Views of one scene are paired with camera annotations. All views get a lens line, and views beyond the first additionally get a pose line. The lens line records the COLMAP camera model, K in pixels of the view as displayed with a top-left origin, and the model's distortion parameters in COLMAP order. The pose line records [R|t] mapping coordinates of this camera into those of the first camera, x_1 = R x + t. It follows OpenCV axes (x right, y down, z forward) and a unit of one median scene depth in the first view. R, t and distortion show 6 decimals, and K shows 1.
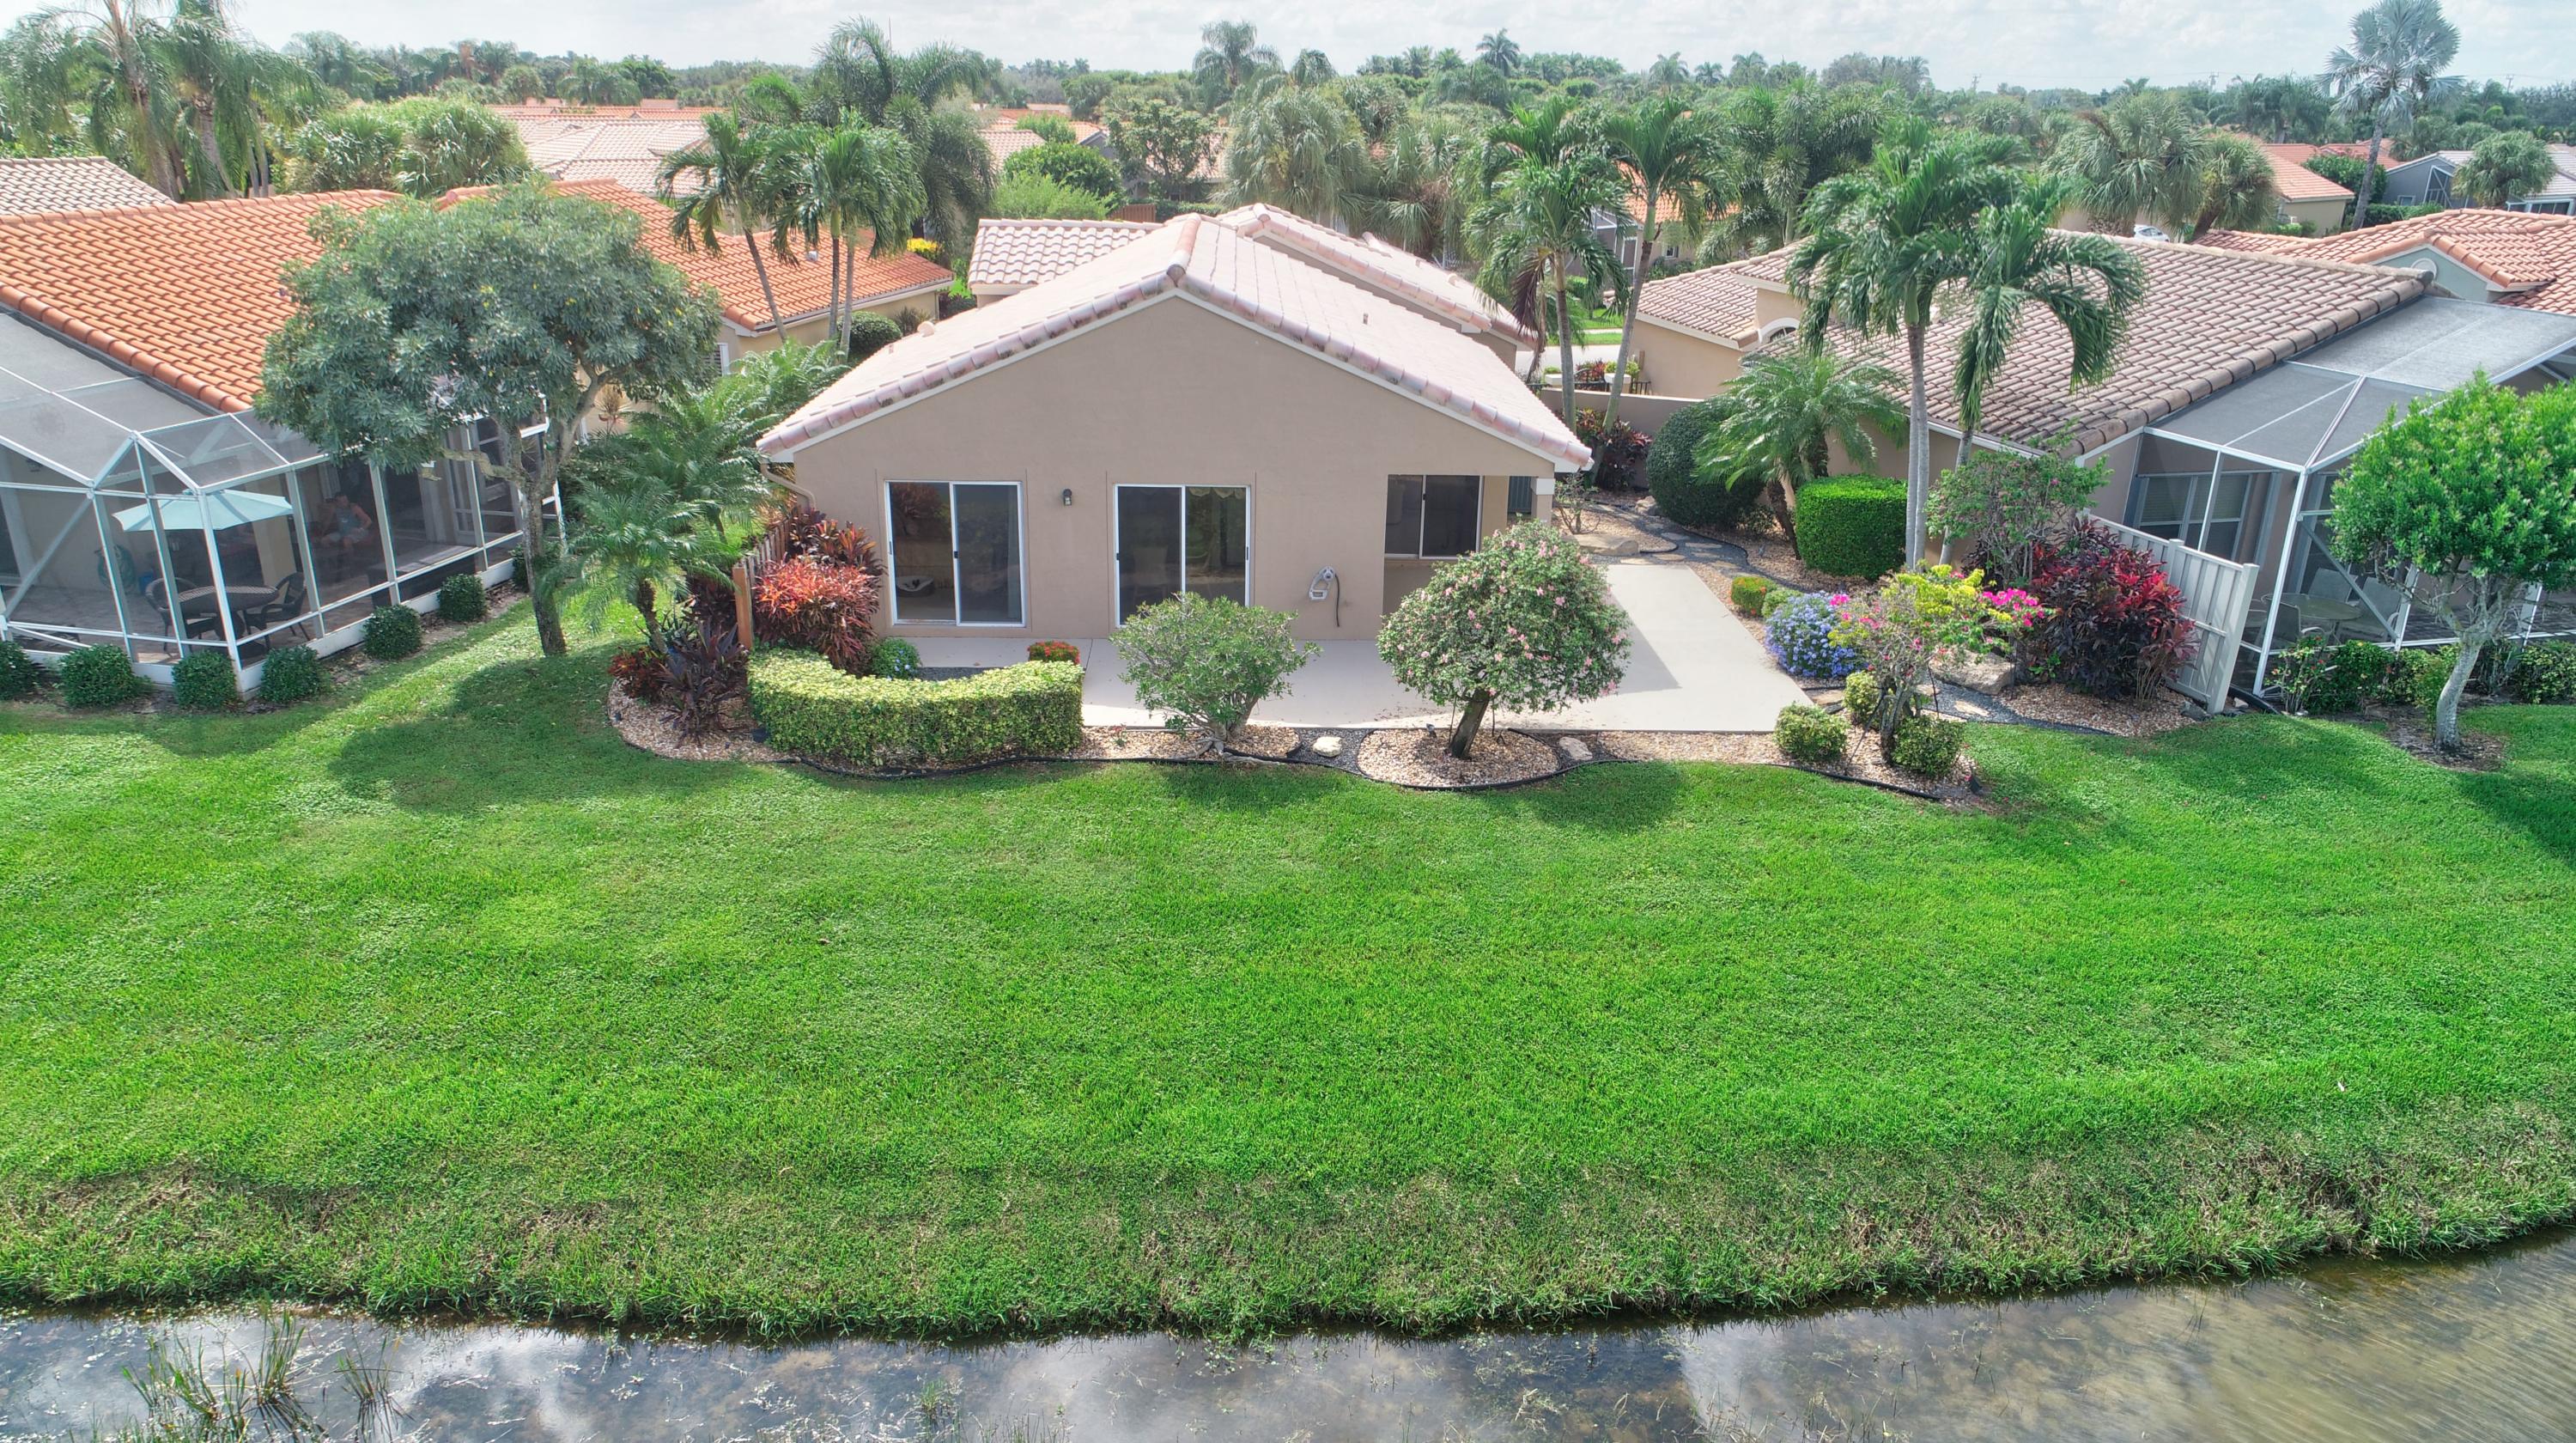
lens RADIAL K [[1658.0, 0, 1288.0], [0, 1658.0, 721.5], [0, 0, 1]] dist [-0.030183, 0.019079]
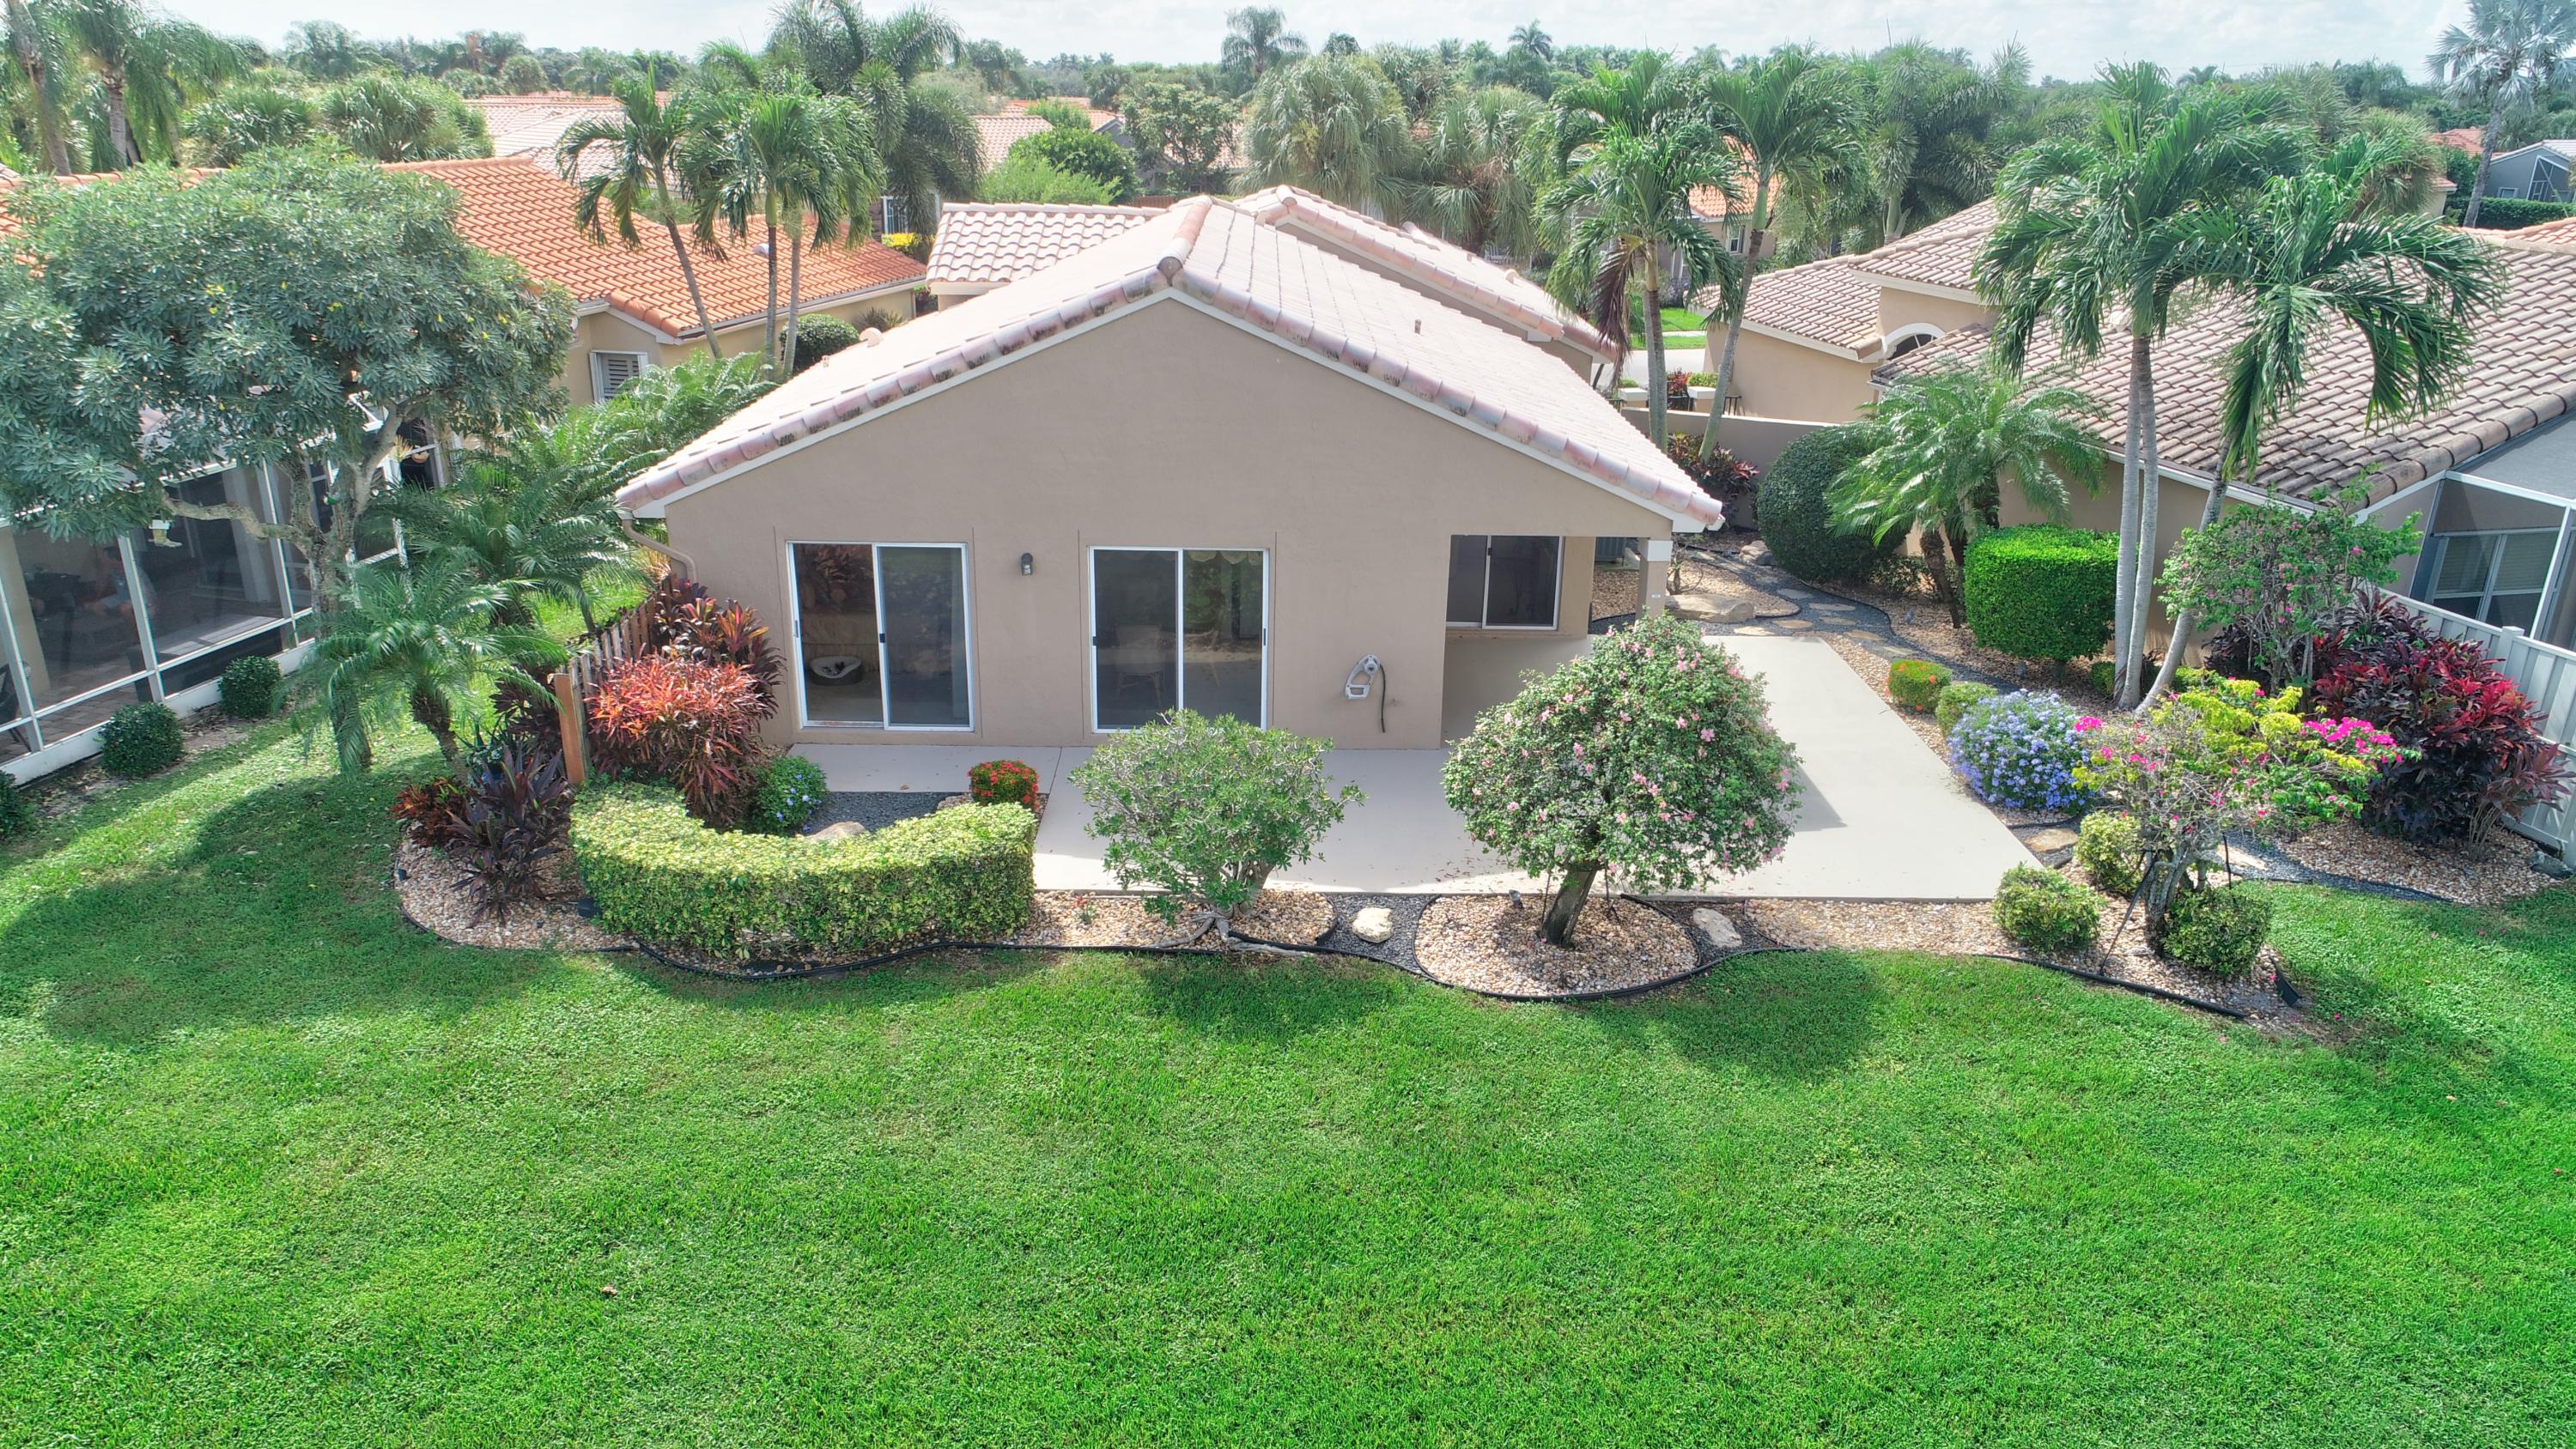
lens RADIAL K [[1657.5, 0, 1288.0], [0, 1657.5, 724.5], [0, 0, 1]] dist [-0.030183, 0.019079]
pose [[0.999882, 0.004140, -0.014767, -0.002642], [-0.004090, 0.999986, 0.003449, -0.068358], [0.014781, -0.003389, 0.999885, 0.256732]]
